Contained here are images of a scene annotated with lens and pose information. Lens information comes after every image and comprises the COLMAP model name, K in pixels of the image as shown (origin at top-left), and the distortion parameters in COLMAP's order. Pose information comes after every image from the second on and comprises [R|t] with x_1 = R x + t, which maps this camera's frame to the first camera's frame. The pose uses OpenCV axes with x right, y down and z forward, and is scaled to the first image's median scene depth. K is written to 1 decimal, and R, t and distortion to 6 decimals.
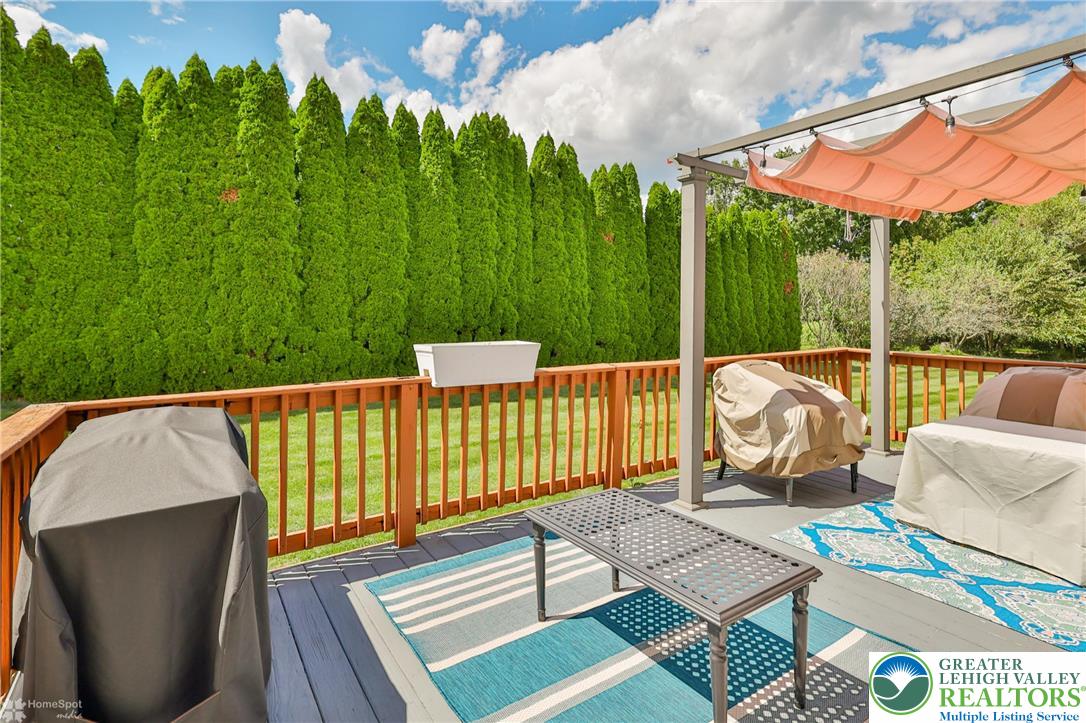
lens RADIAL K [[556.2, 0, 545.7], [0, 556.2, 310.5], [0, 0, 1]] dist [0.003791, 0.000298]
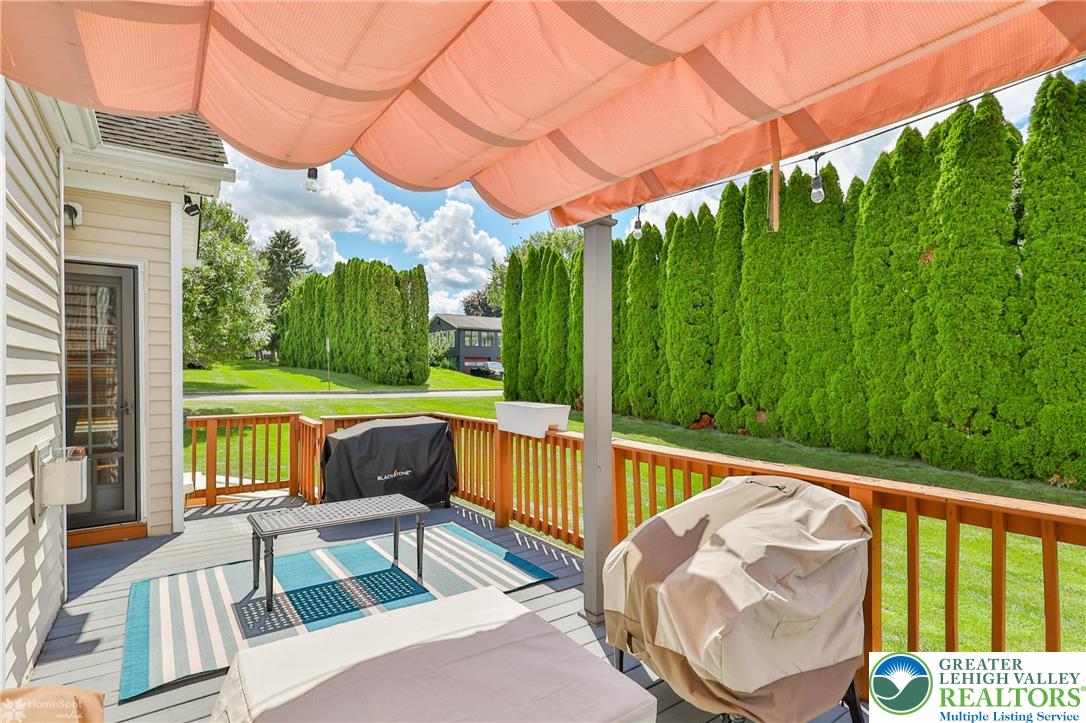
lens RADIAL K [[544.2, 0, 542.1], [0, 544.2, 378.8], [0, 0, 1]] dist [0.000640, 0.000176]
pose [[0.036578, 0.012378, -0.999254, 0.250884], [-0.003217, 0.999920, 0.012269, -0.003427], [0.999326, 0.002765, 0.036615, 0.206207]]
